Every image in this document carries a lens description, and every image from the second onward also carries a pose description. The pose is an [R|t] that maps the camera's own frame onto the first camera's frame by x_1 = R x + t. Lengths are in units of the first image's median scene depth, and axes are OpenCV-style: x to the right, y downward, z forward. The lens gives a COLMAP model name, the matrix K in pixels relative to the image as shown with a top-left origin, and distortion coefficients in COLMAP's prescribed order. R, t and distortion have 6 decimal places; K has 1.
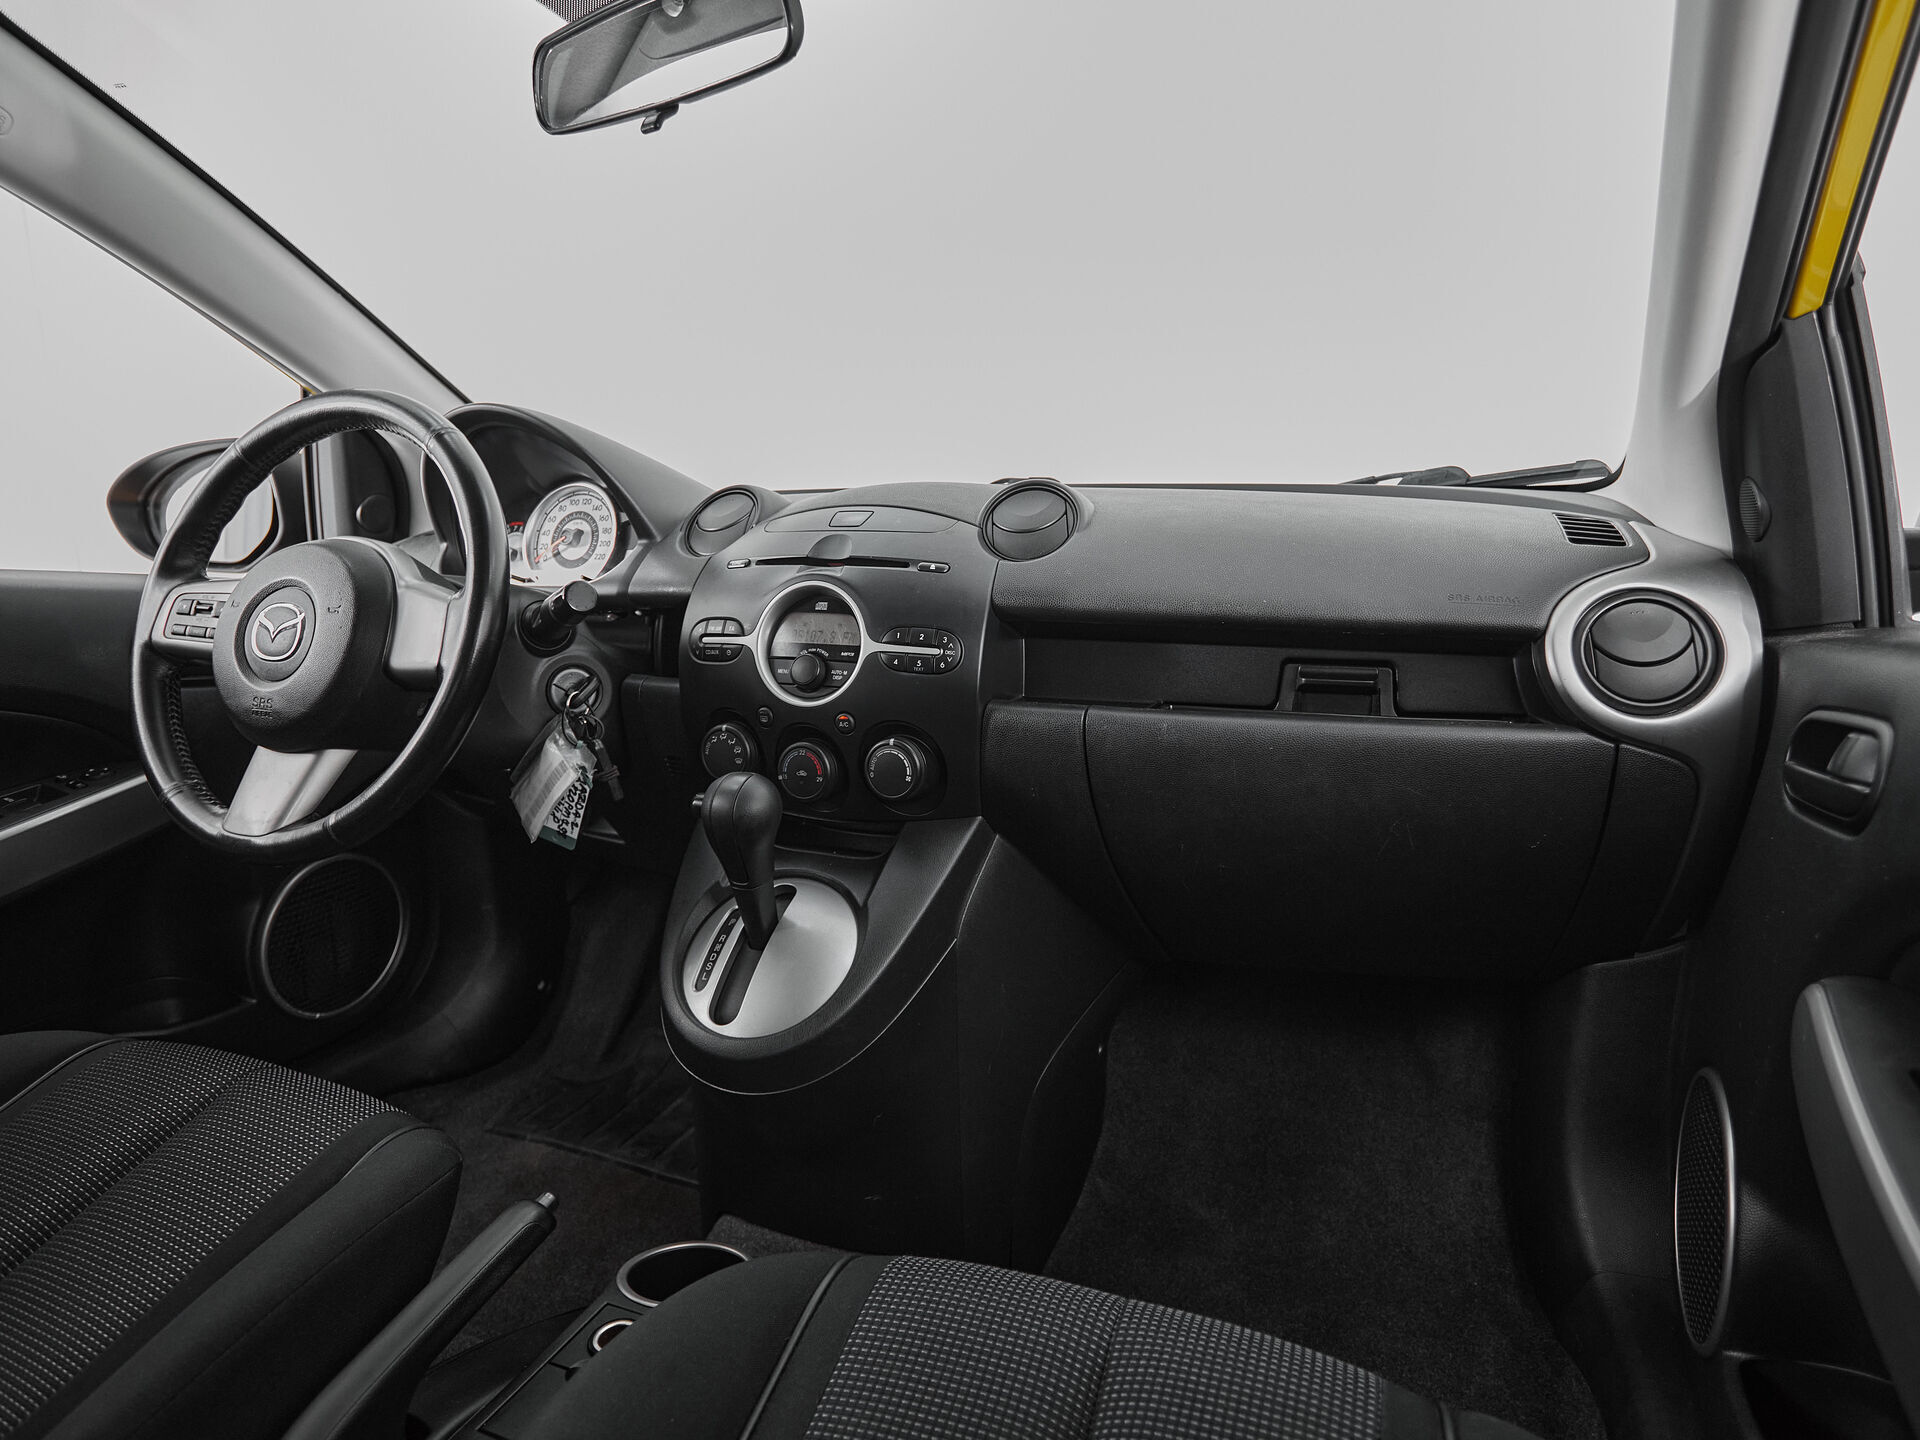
lens RADIAL K [[1076.2, 0, 960.0], [0, 1076.2, 720.0], [0, 0, 1]] dist [0.001604, -0.000078]
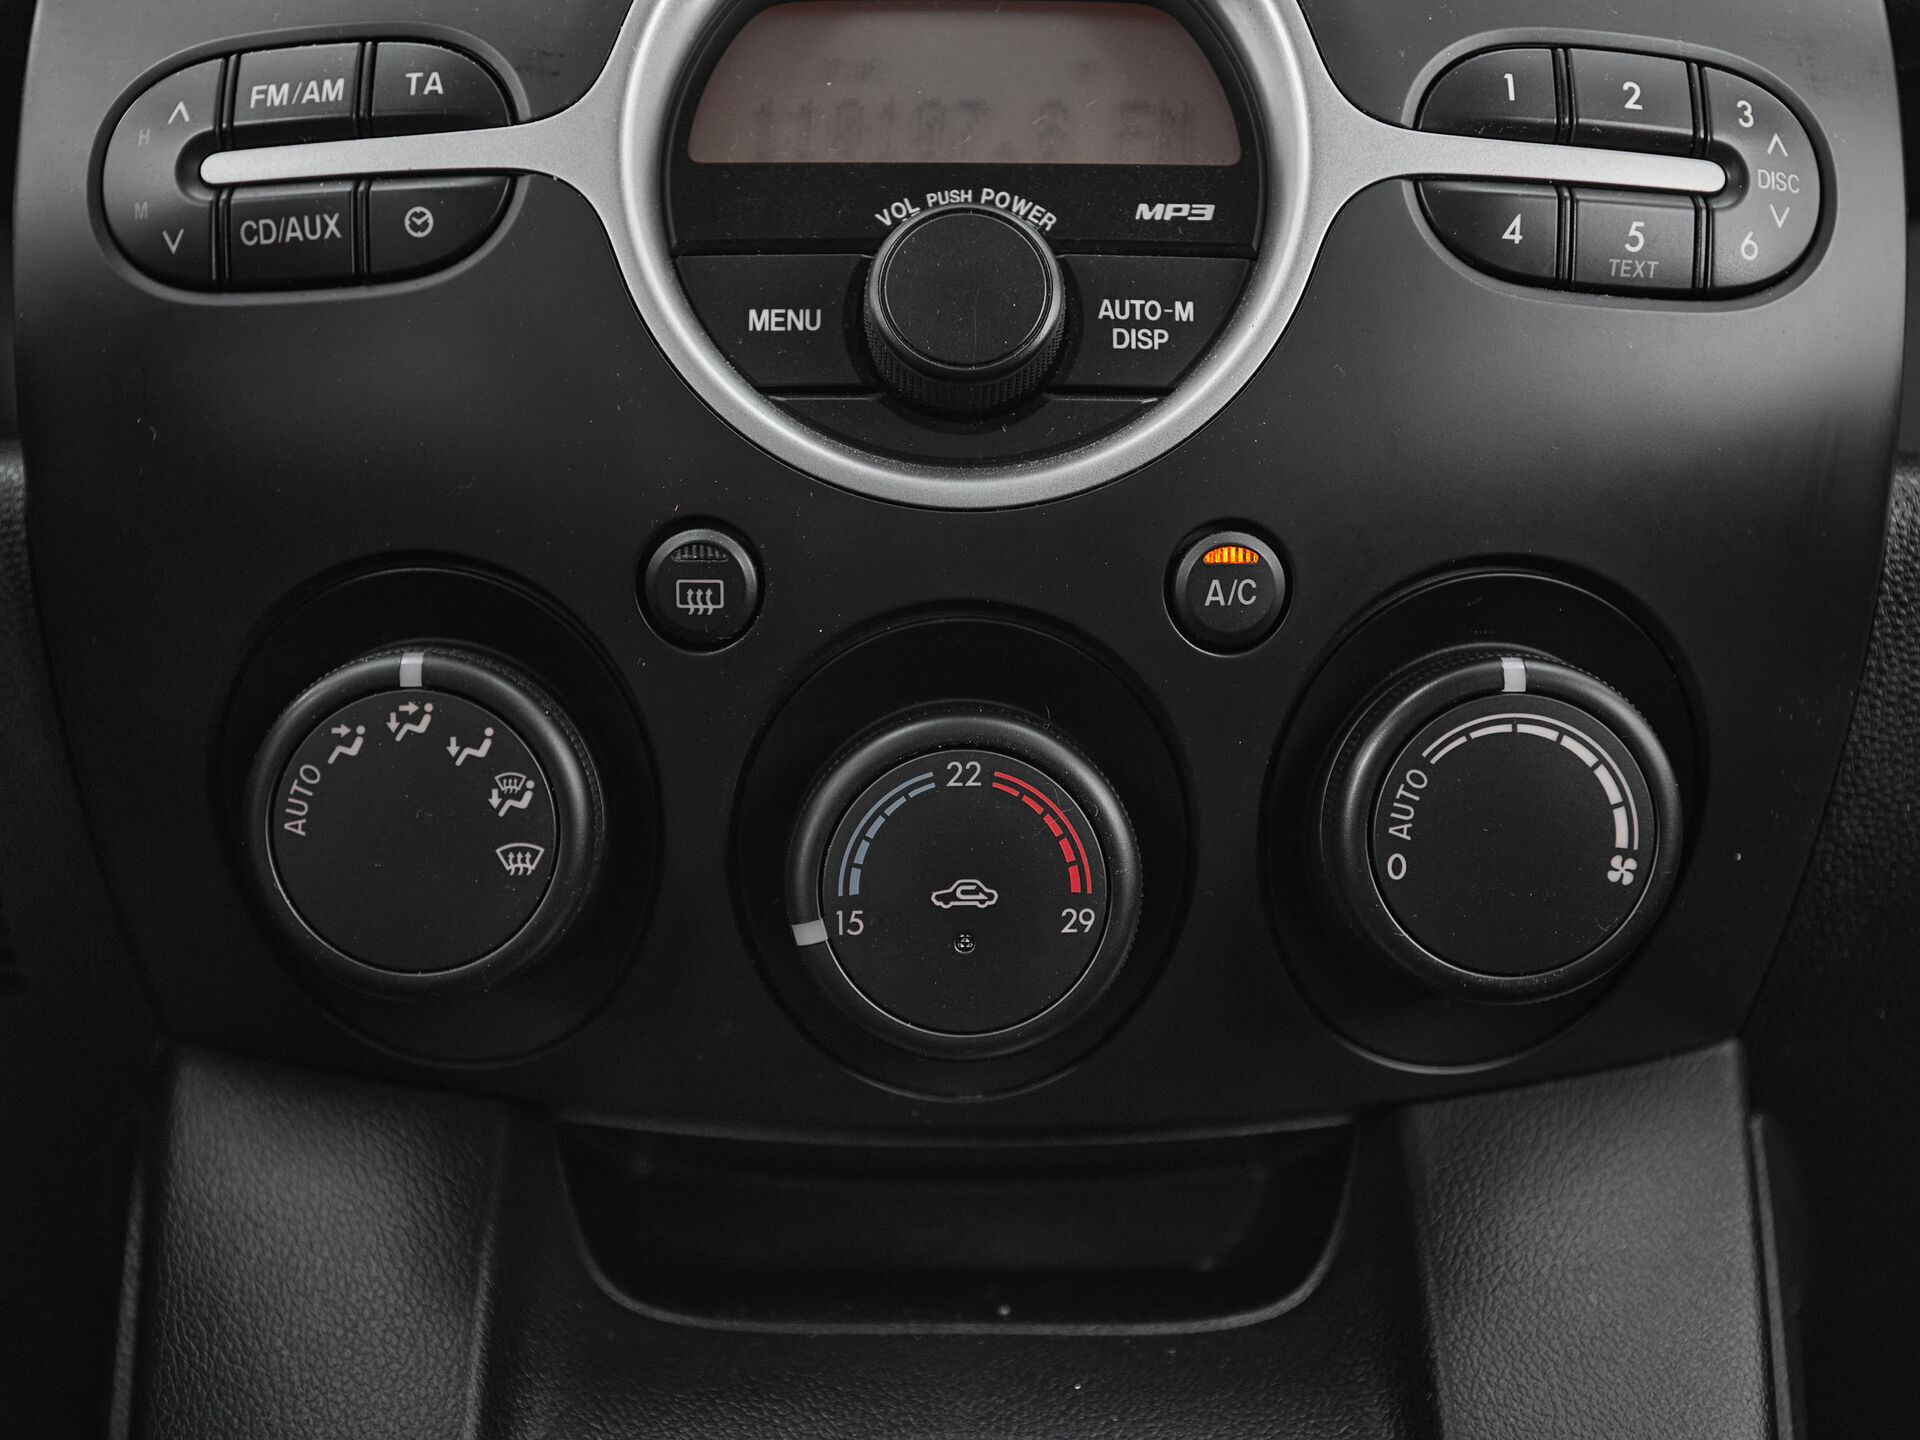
lens RADIAL K [[2379.3, 0, 960.0], [0, 2379.3, 720.0], [0, 0, 1]] dist [0.000869, 0.056781]
pose [[0.921515, -0.053905, 0.384582, -0.288764], [0.065204, 0.997737, -0.016392, 0.027200], [-0.382829, 0.040182, 0.922945, 0.635160]]
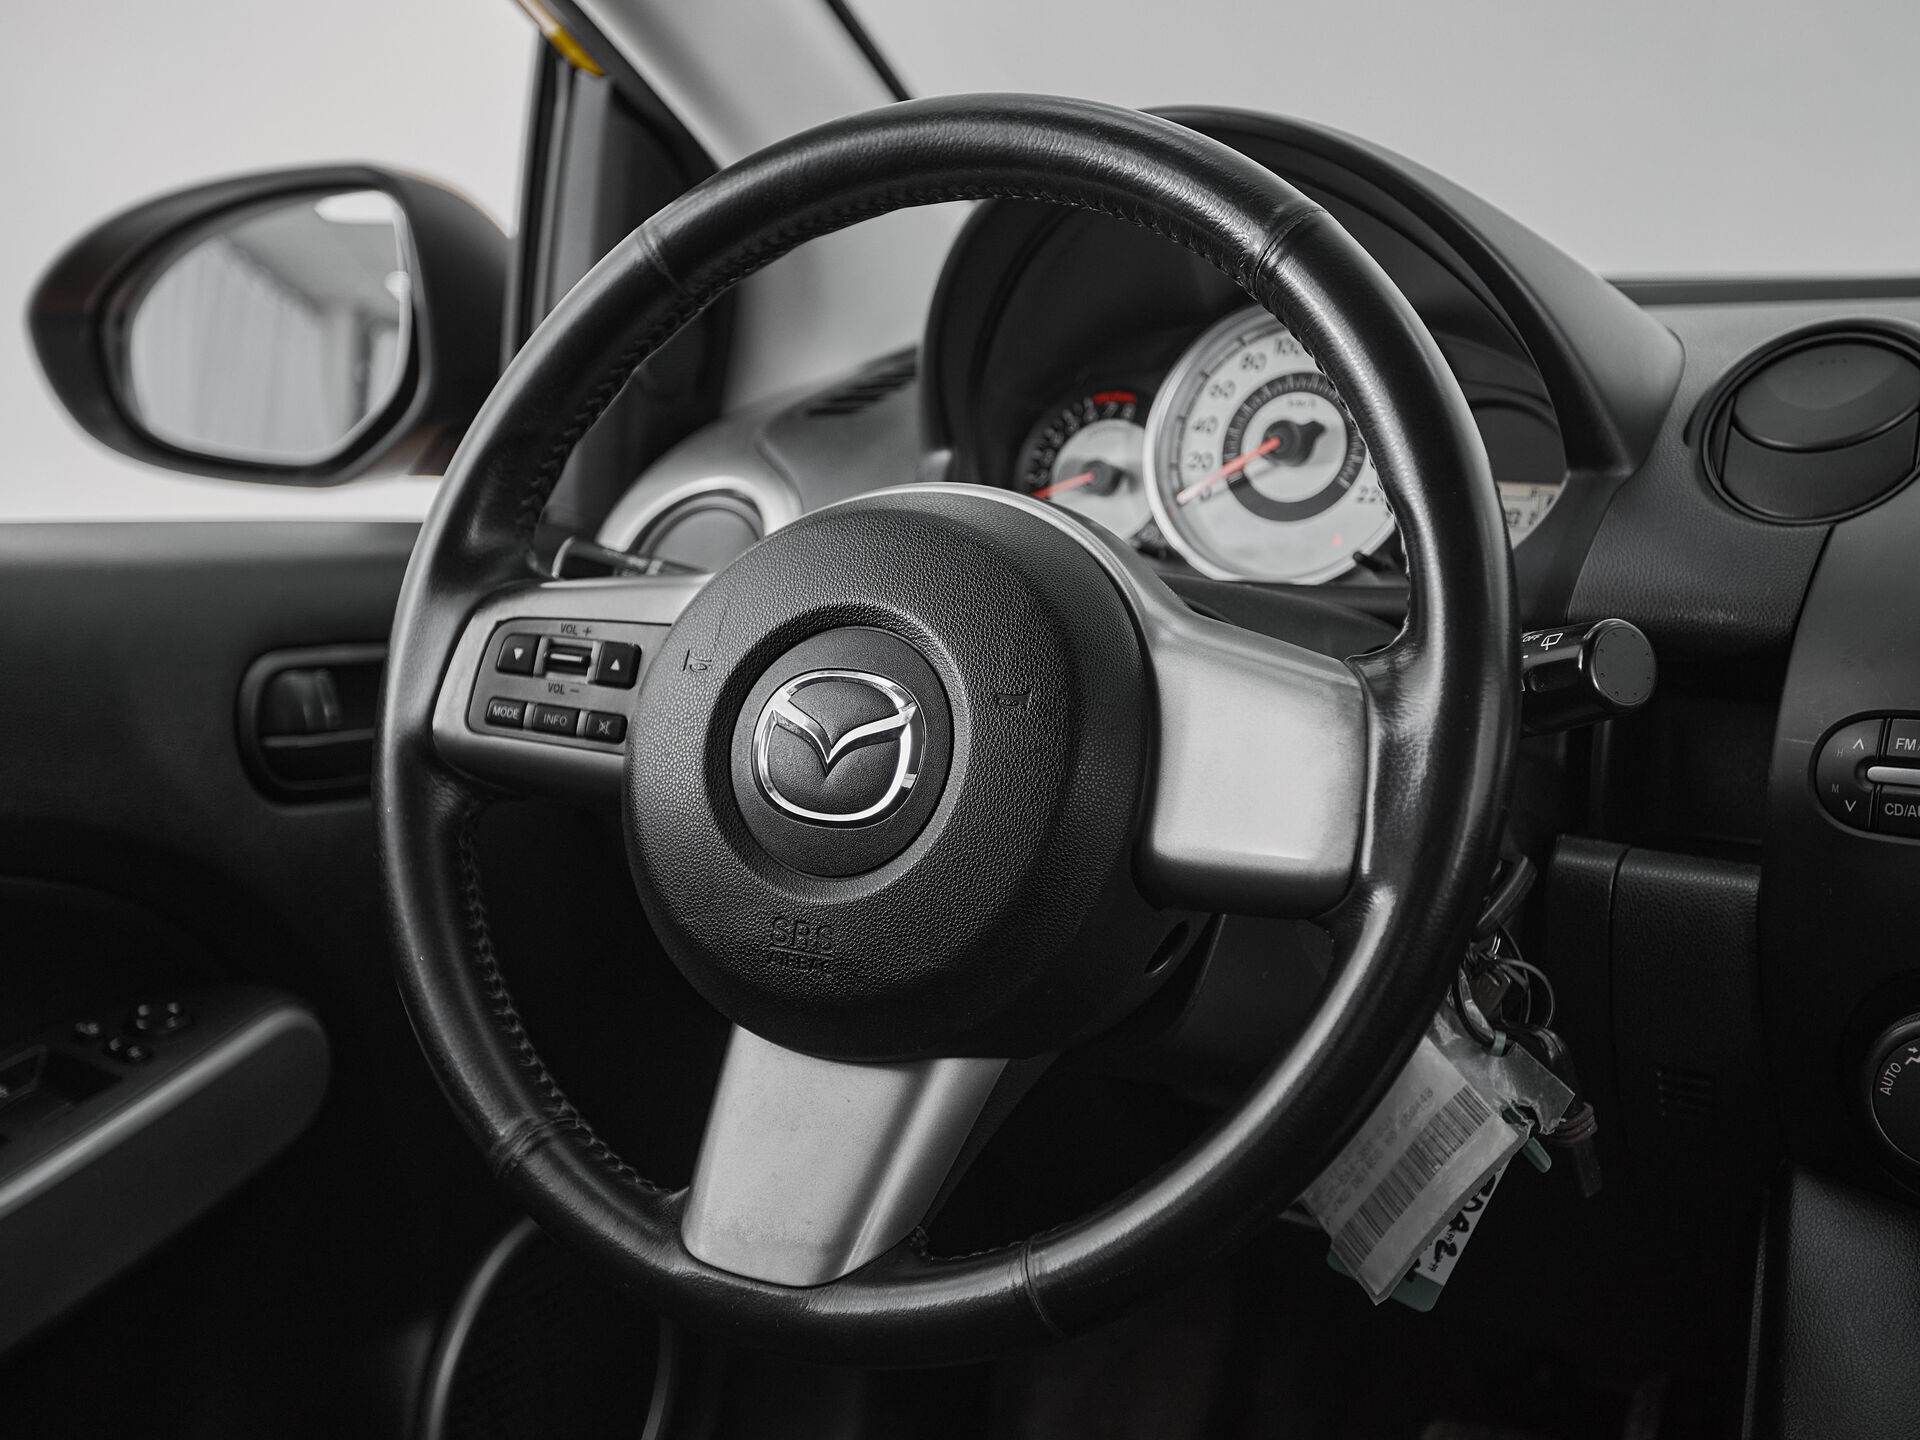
lens RADIAL K [[2607.4, 0, 889.0], [0, 2607.4, 760.2], [0, 0, 1]] dist [0.052002, 0.028722]
pose [[0.986017, 0.031364, -0.163669, -0.434029], [-0.028419, 0.999390, 0.020304, -0.090459], [0.164206, -0.015369, 0.986306, 0.083967]]
